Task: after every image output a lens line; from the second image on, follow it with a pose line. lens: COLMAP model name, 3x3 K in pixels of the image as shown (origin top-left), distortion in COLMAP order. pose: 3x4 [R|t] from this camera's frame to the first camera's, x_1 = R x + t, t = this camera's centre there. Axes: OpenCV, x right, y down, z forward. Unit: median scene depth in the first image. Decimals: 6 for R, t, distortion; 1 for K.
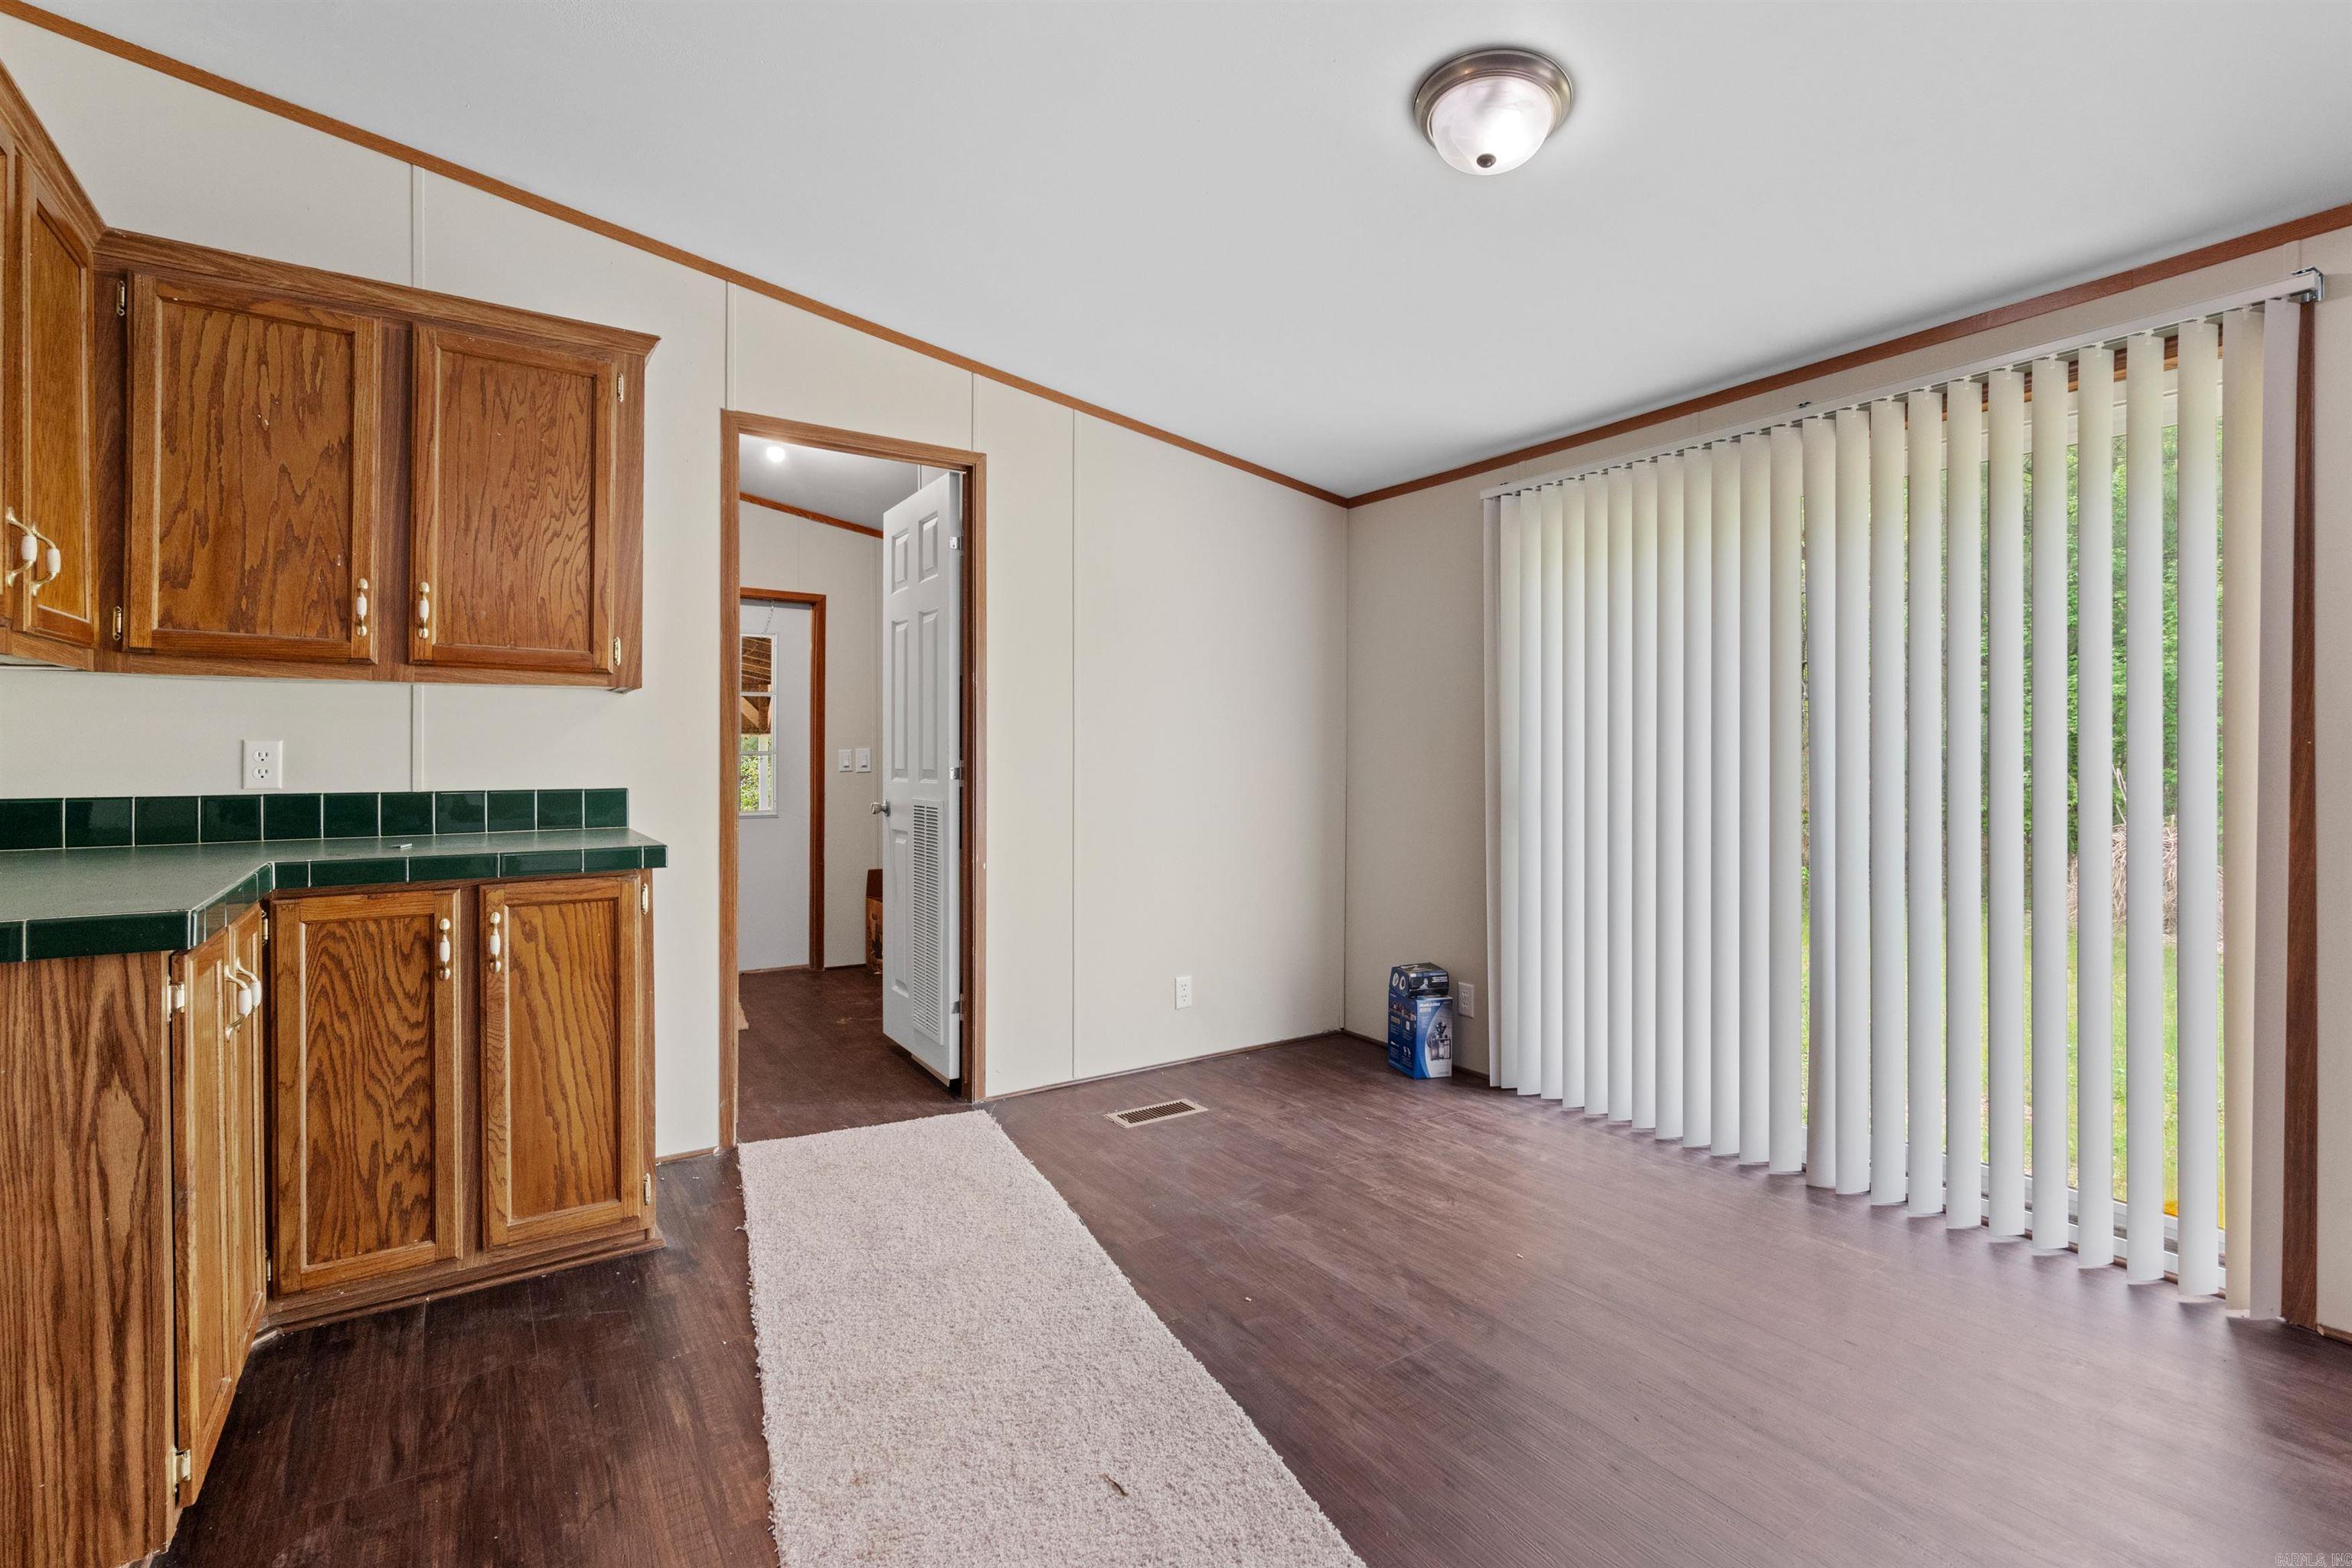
lens RADIAL K [[1086.7, 0, 1191.7], [0, 1086.7, 750.6], [0, 0, 1]] dist [0.000459, -0.002807]
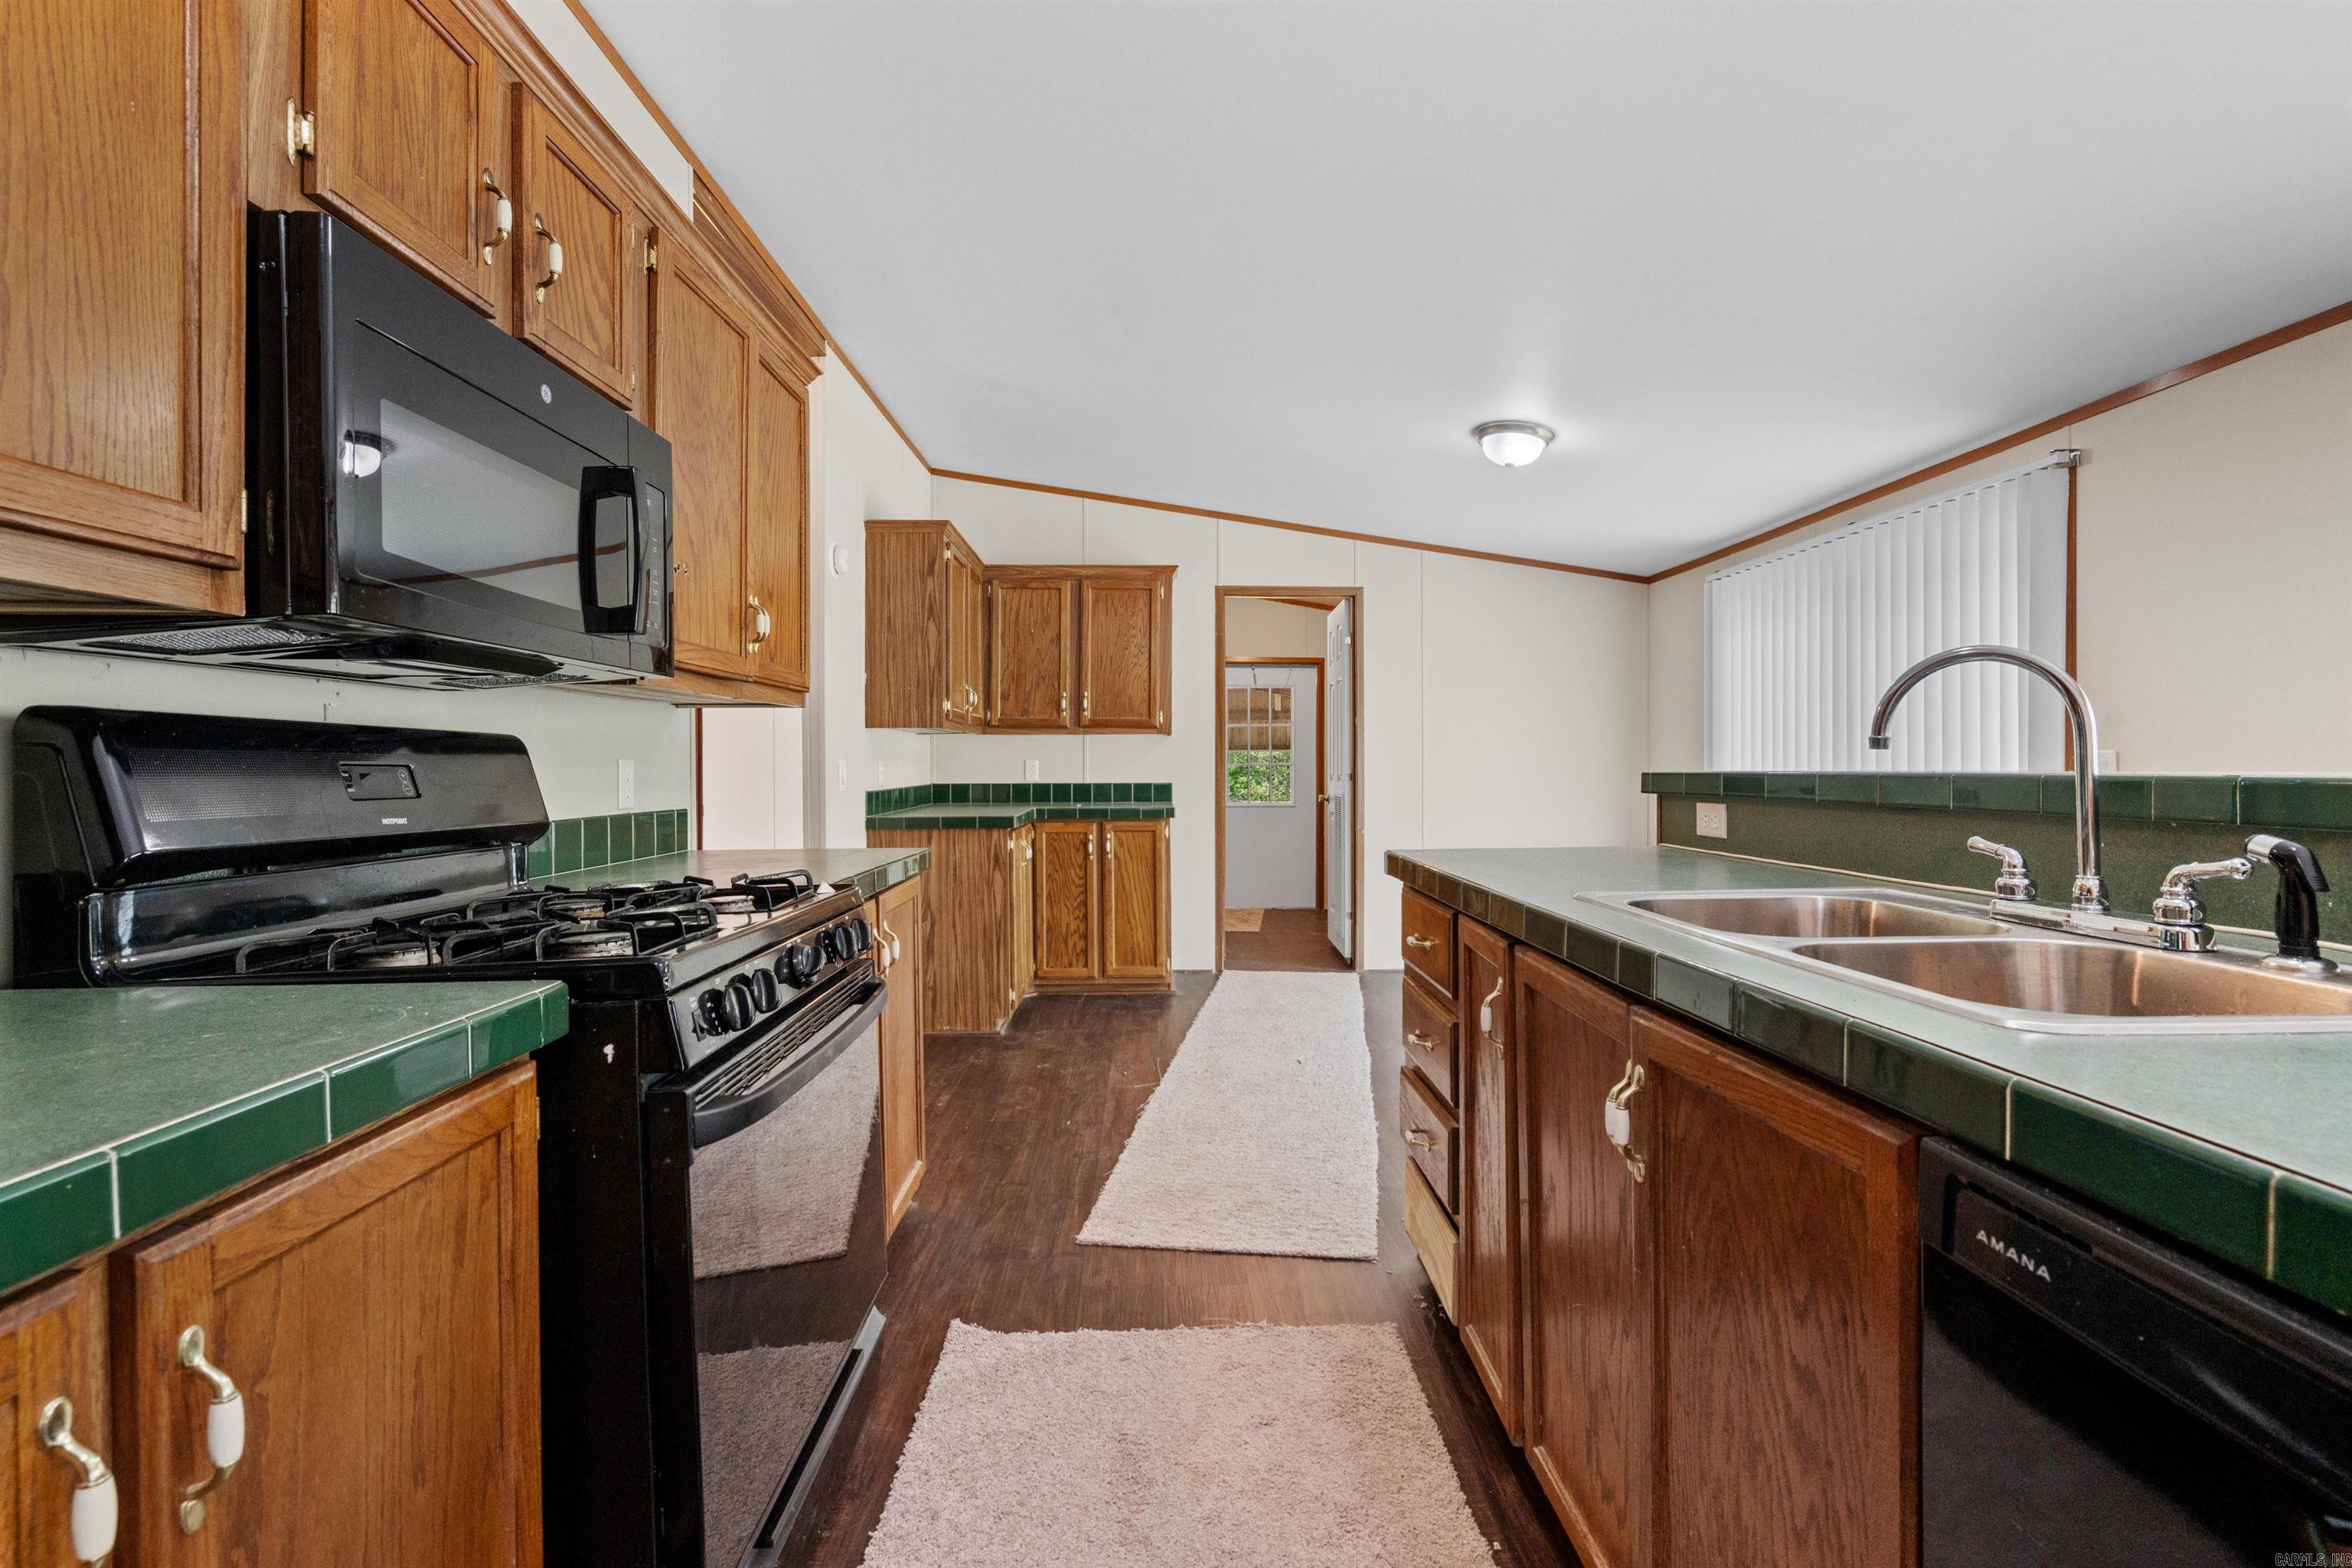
lens RADIAL K [[1086.7, 0, 1149.9], [0, 1086.7, 762.5], [0, 0, 1]] dist [0.000459, -0.002807]
pose [[0.827181, 0.000046, -0.561936, 0.747441], [0.001902, 0.999994, 0.002882, -0.010903], [0.561933, -0.003453, 0.827176, -0.884553]]
